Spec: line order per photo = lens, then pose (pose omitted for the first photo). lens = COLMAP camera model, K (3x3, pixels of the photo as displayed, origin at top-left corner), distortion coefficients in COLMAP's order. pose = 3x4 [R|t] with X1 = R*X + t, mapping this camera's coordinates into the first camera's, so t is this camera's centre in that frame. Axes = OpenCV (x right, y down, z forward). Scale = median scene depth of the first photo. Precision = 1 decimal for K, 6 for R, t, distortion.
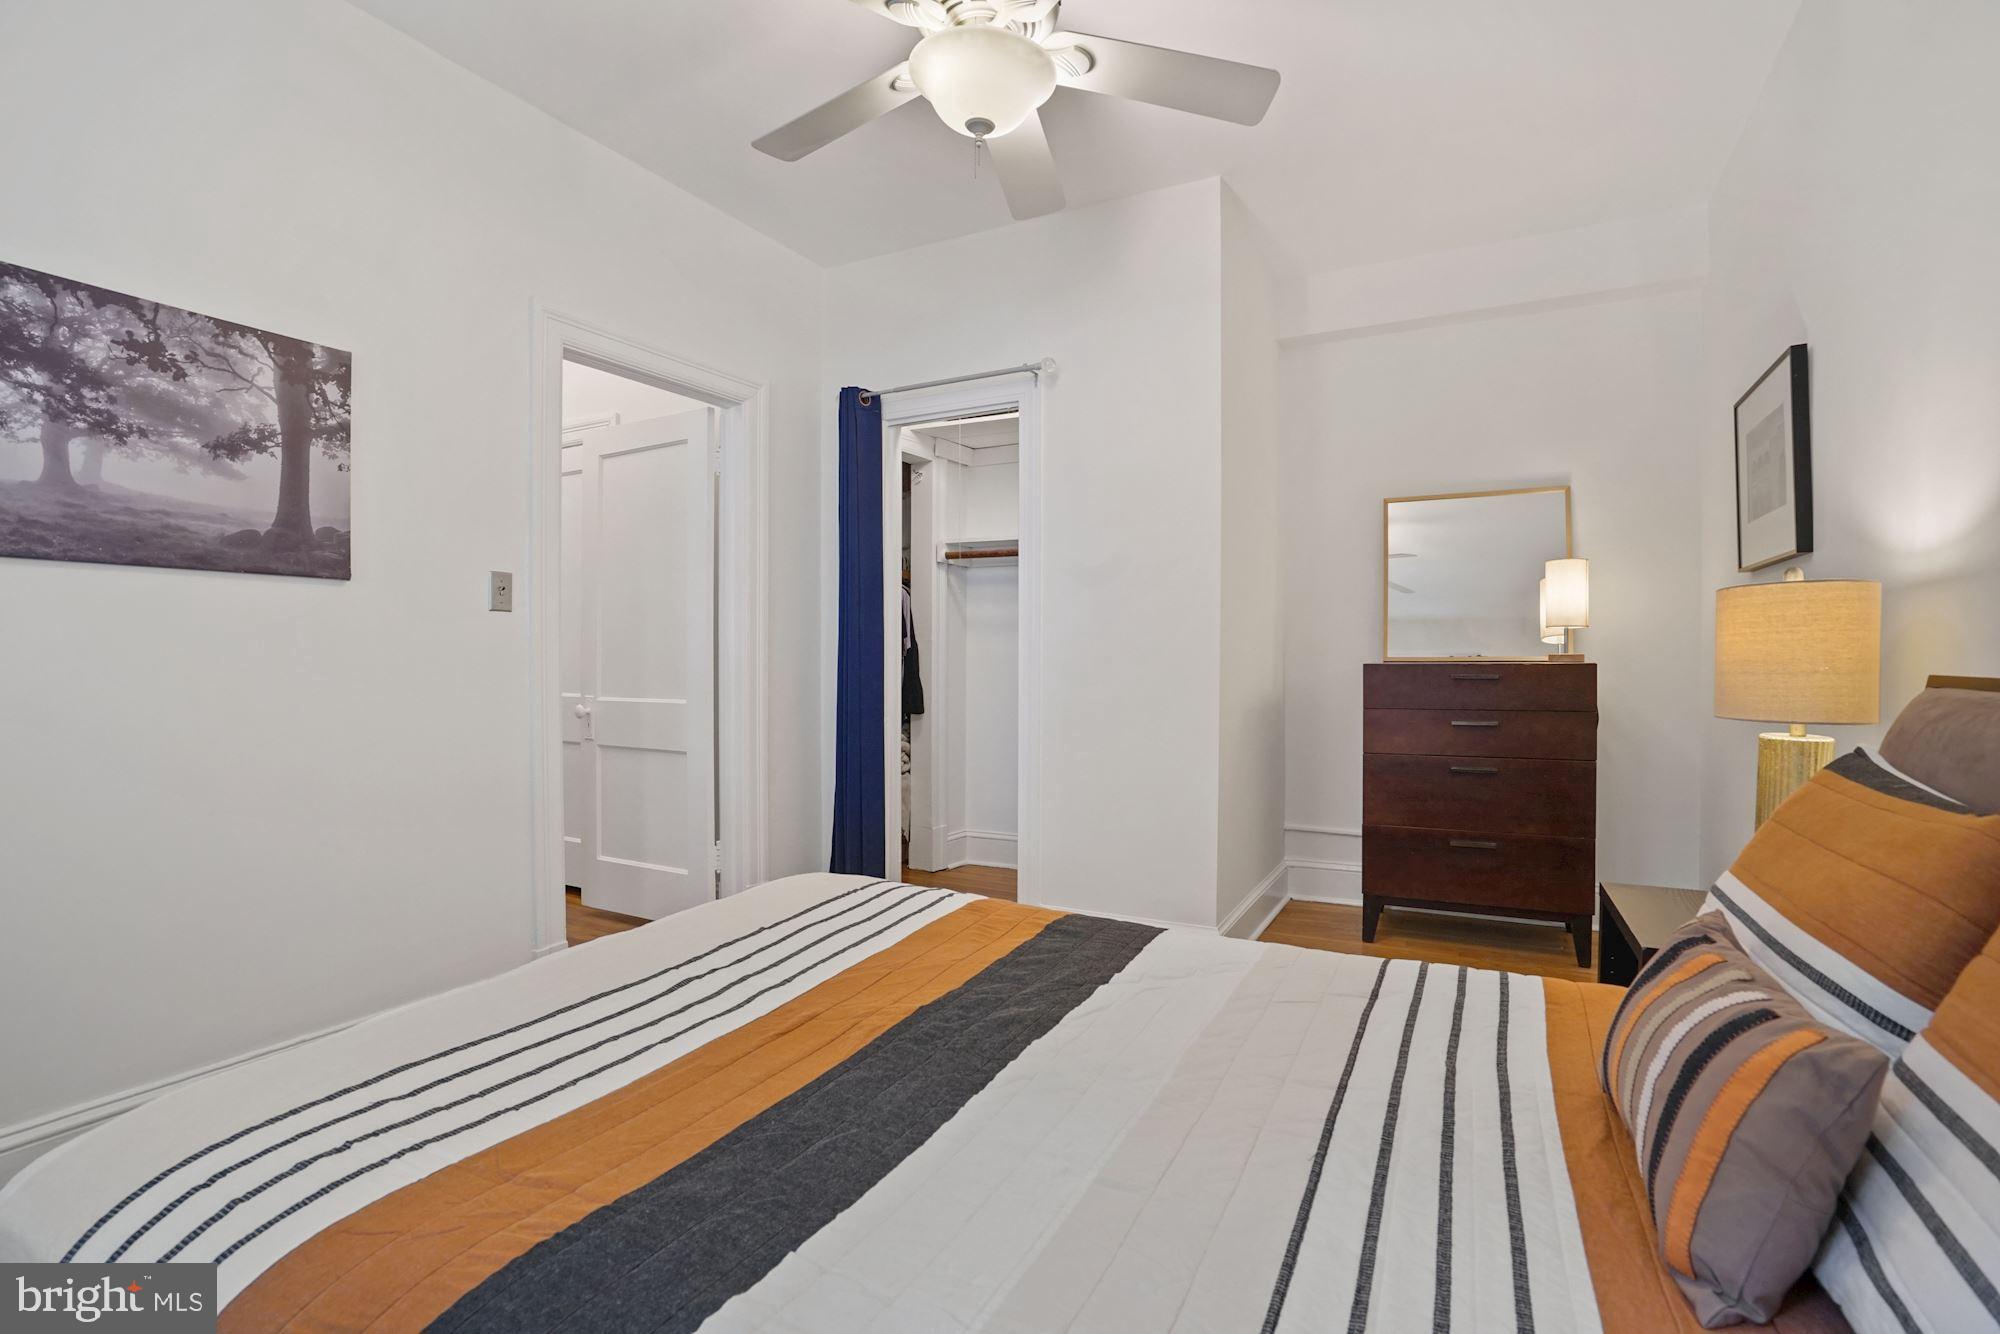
lens RADIAL K [[914.0, 0, 1002.3], [0, 914.0, 648.3], [0, 0, 1]] dist [-0.044852, 0.021450]
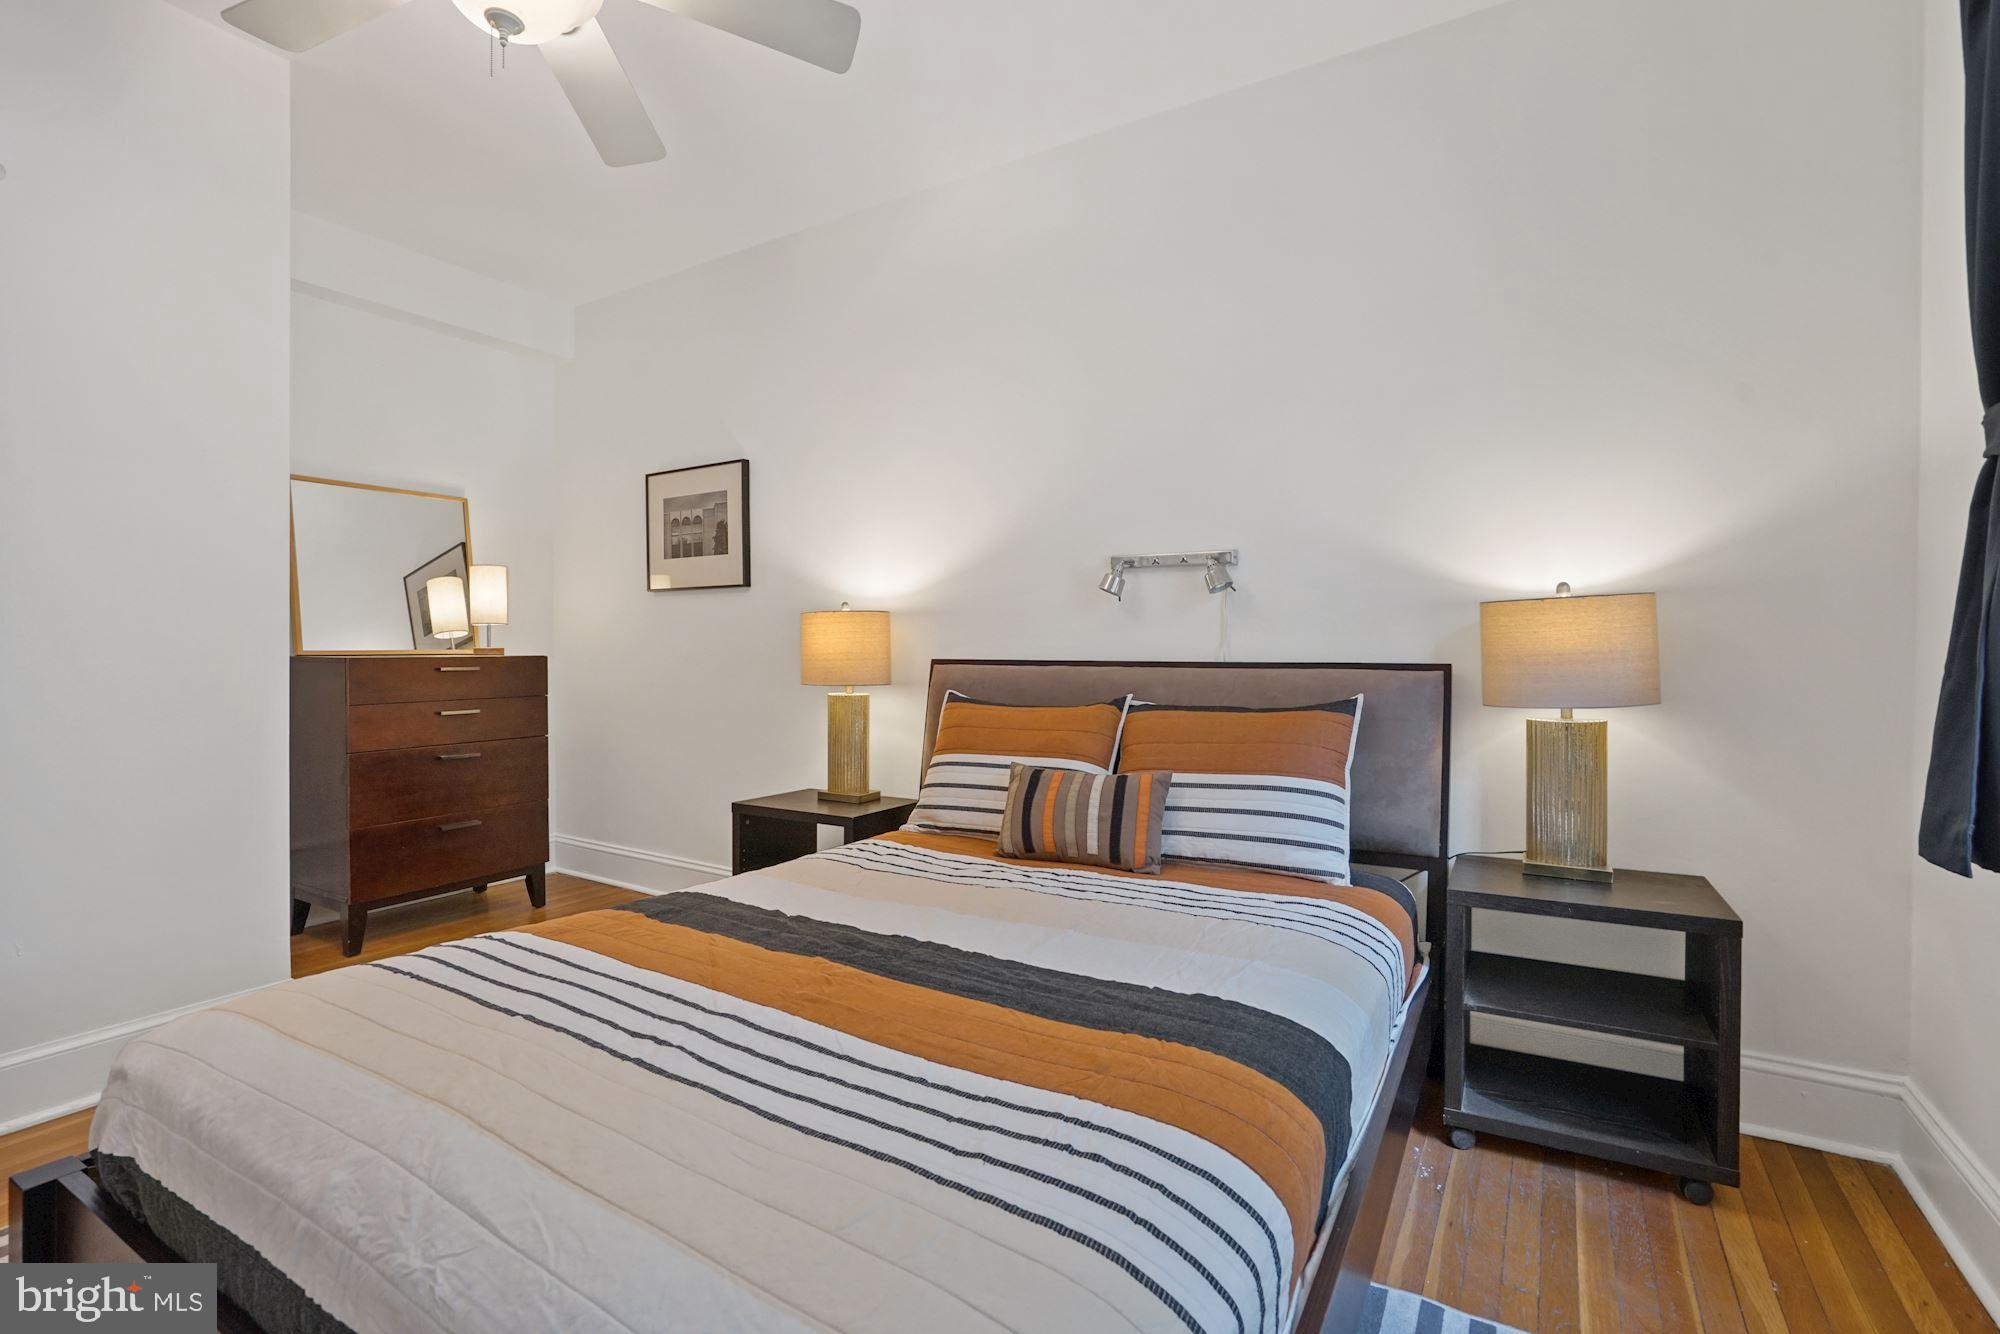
lens RADIAL K [[914.0, 0, 1002.3], [0, 914.0, 648.3], [0, 0, 1]] dist [-0.044852, 0.021450]
pose [[0.071998, -0.001580, 0.997404, -0.575439], [-0.007466, 0.999970, 0.002123, -0.000615], [-0.997377, -0.007599, 0.071984, 0.321934]]
